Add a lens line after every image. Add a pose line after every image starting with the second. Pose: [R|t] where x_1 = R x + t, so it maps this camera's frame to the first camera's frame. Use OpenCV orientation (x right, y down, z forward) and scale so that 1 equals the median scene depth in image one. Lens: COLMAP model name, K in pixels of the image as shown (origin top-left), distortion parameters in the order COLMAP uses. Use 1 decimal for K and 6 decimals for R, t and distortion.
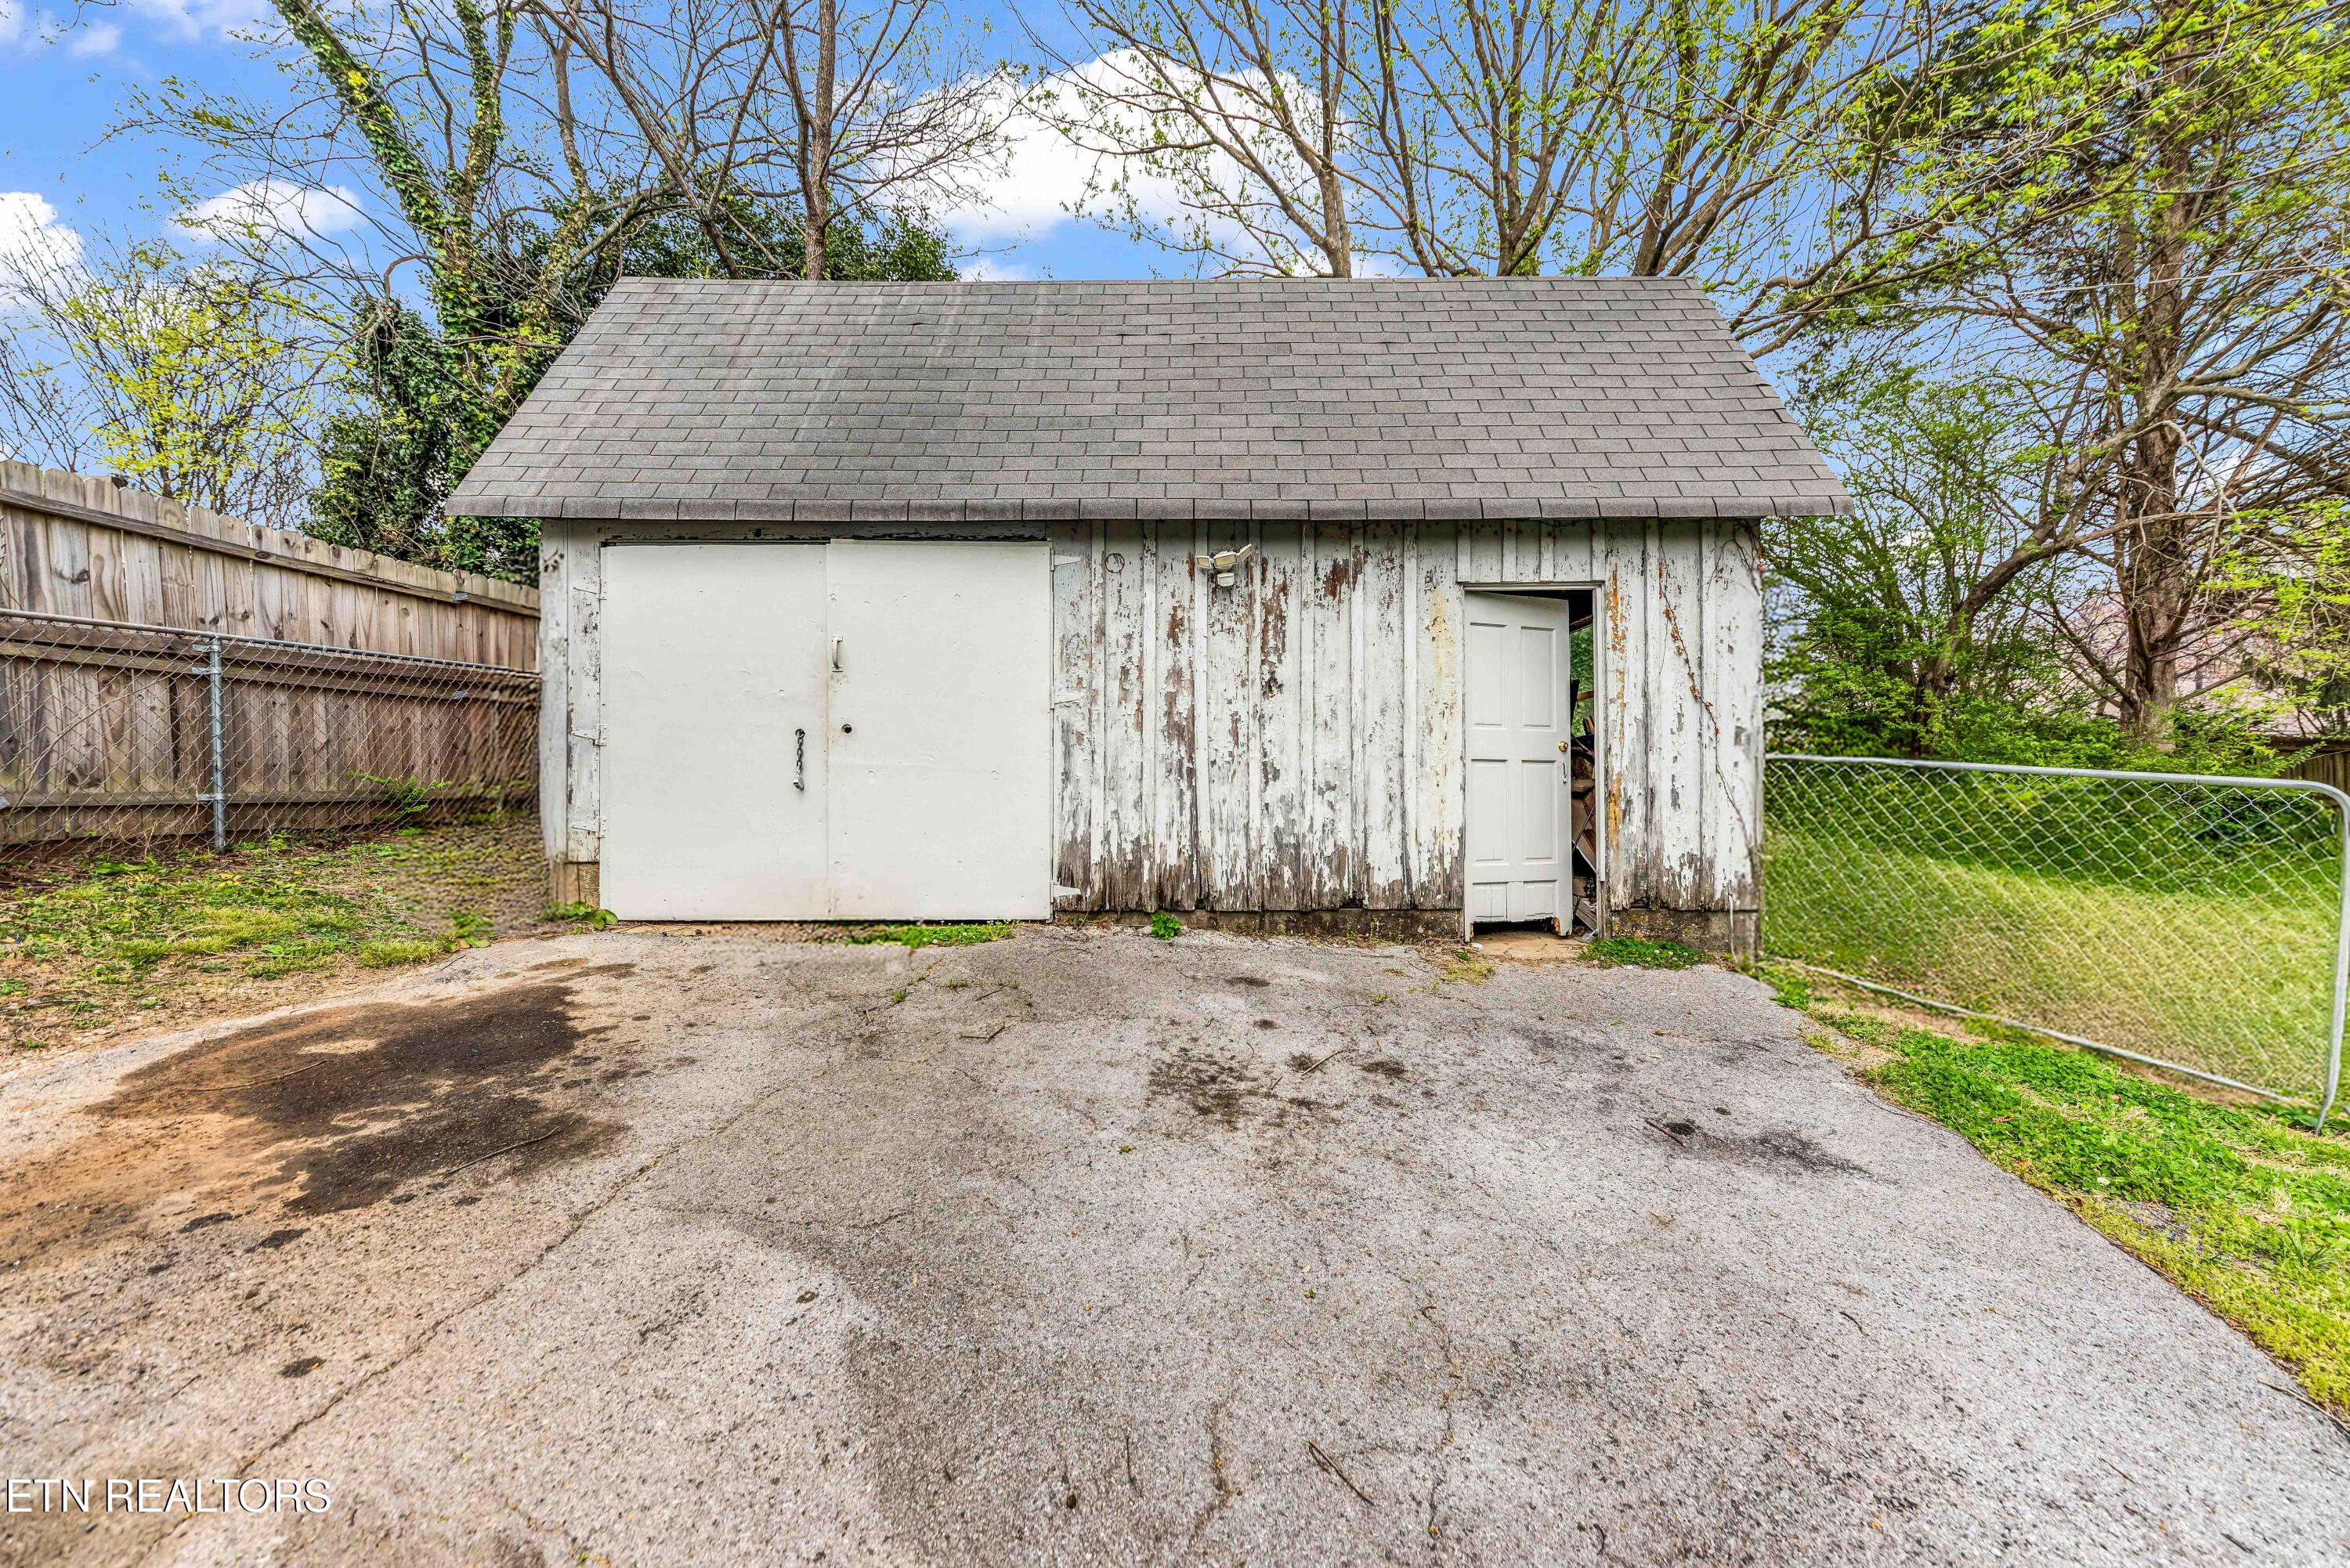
lens RADIAL K [[818.7, 0, 1176.3], [0, 818.7, 783.5], [0, 0, 1]] dist [-0.001123, -0.000143]
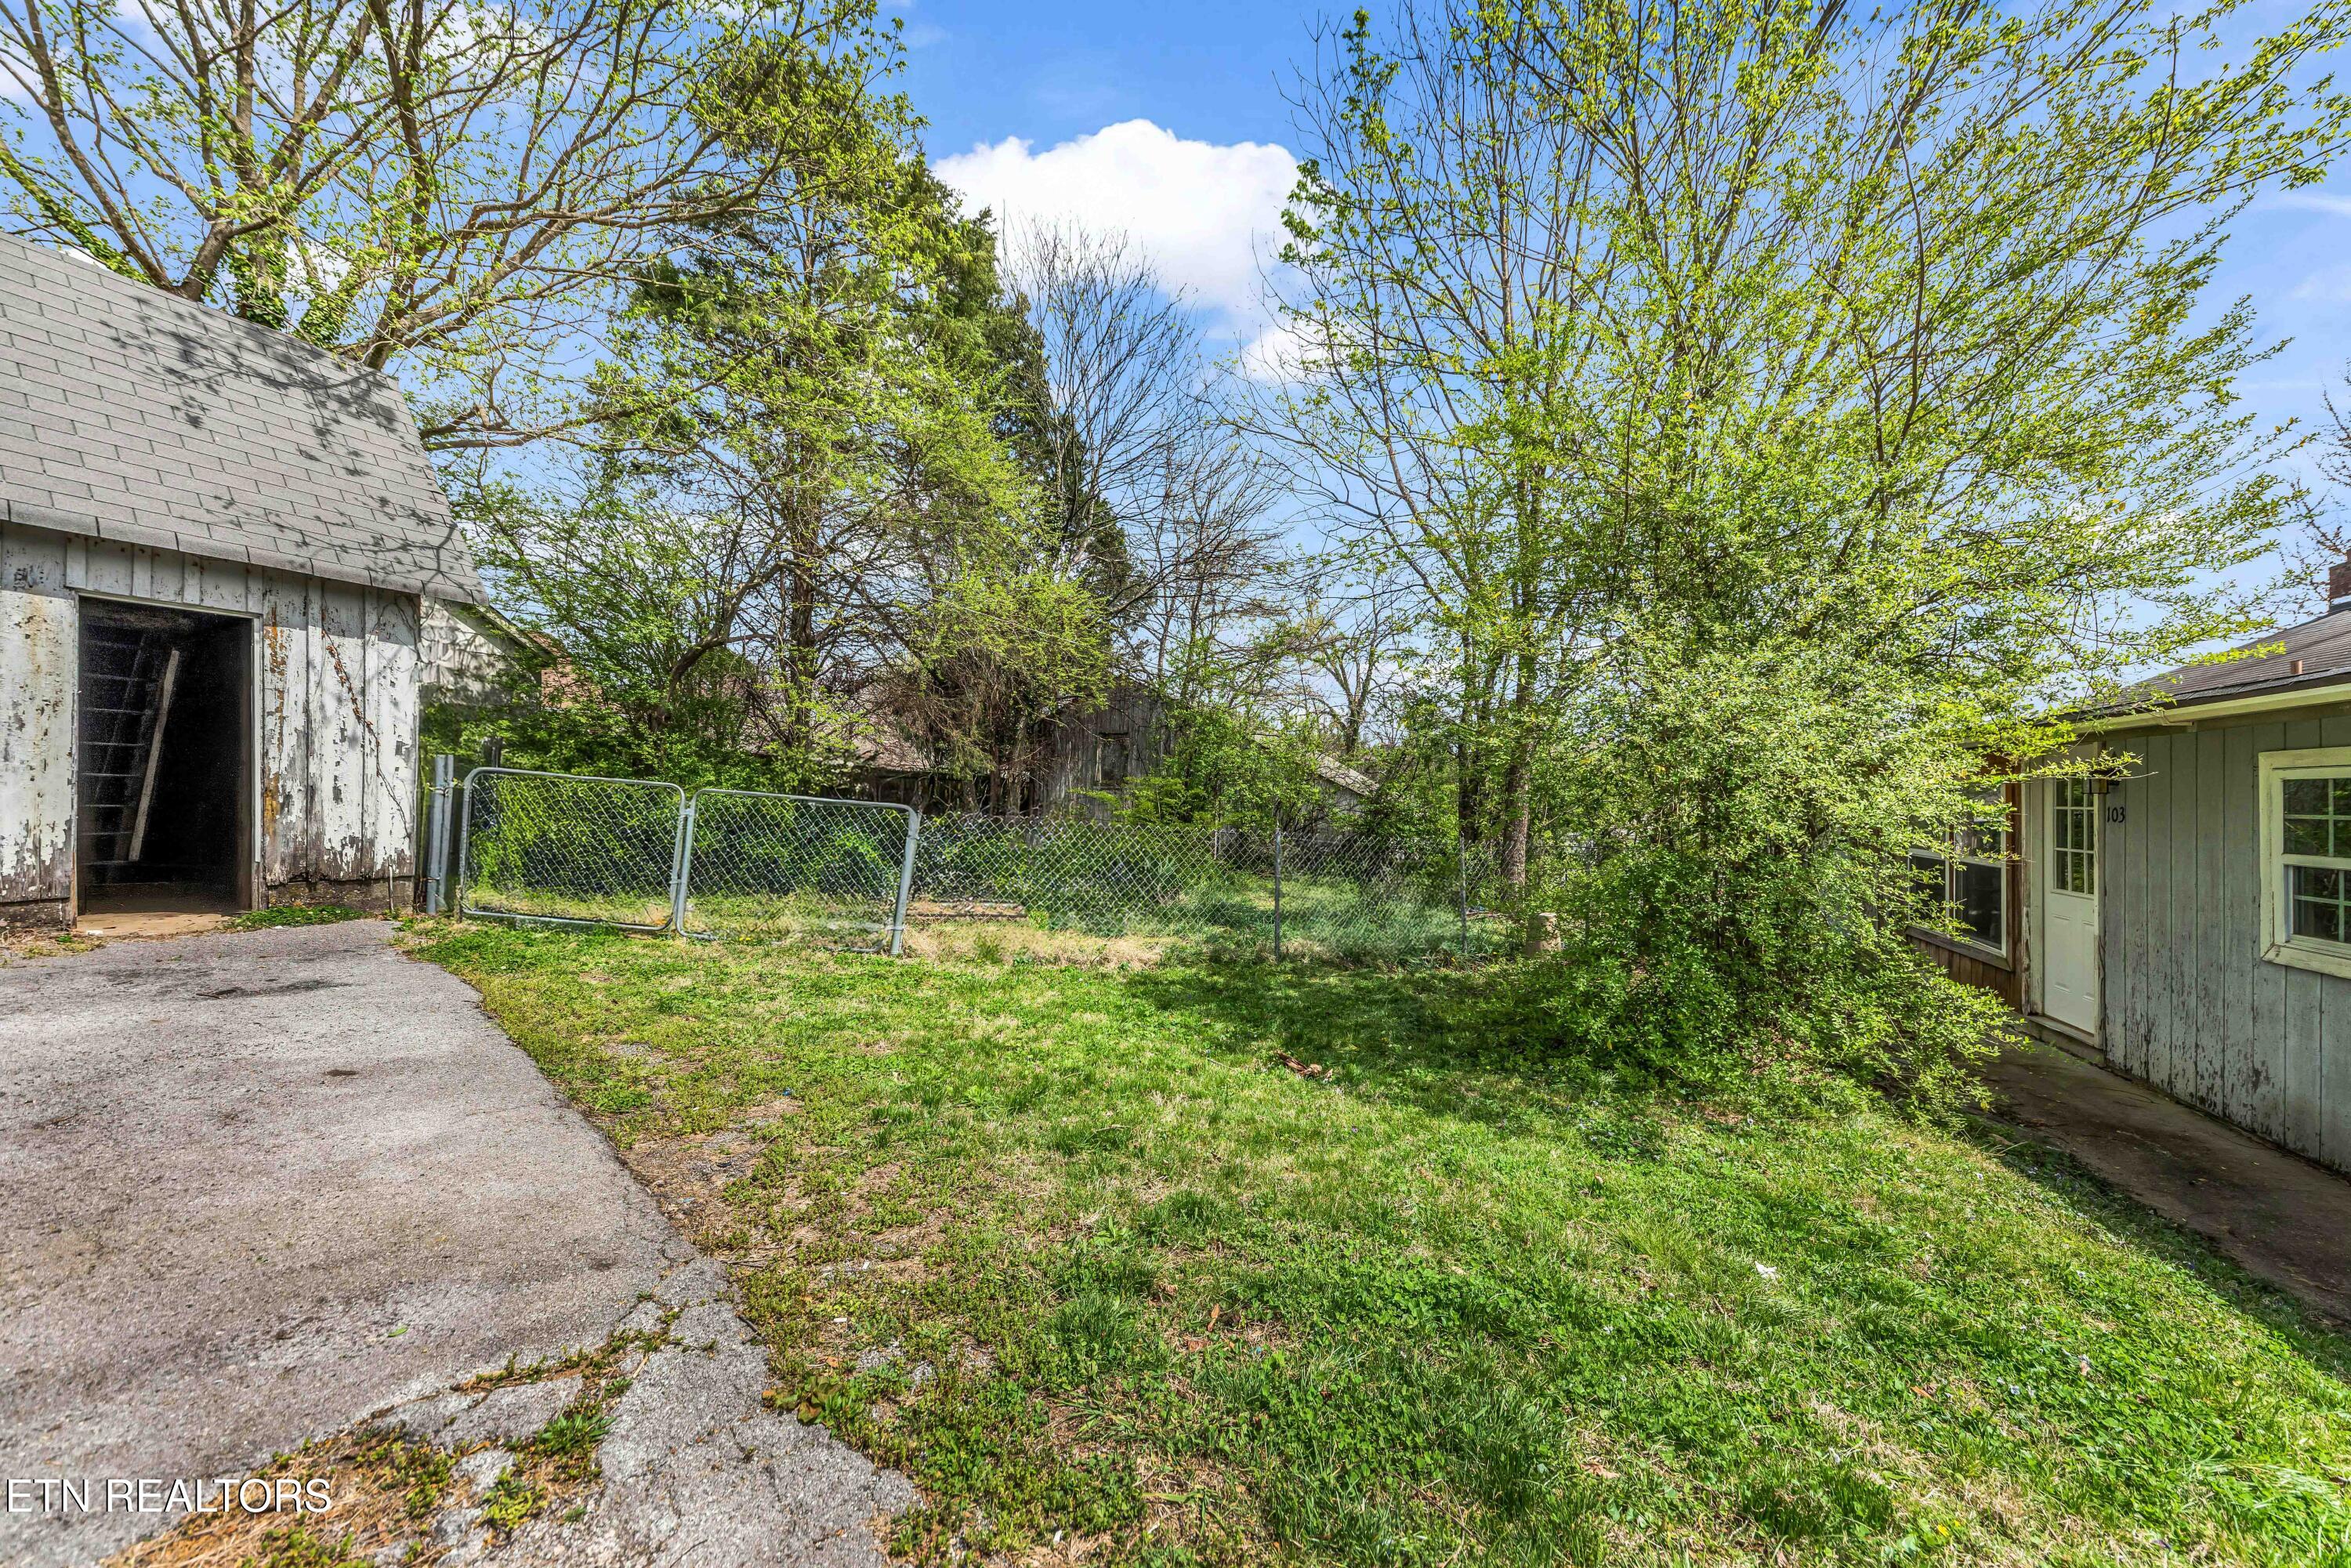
lens RADIAL K [[819.1, 0, 1171.1], [0, 819.1, 792.4], [0, 0, 1]] dist [-0.001123, -0.000143]
pose [[0.386608, 0.010388, 0.922185, -0.071597], [-0.005462, 0.999945, -0.008974, 0.020178], [-0.922228, -0.001567, 0.386644, -0.711794]]
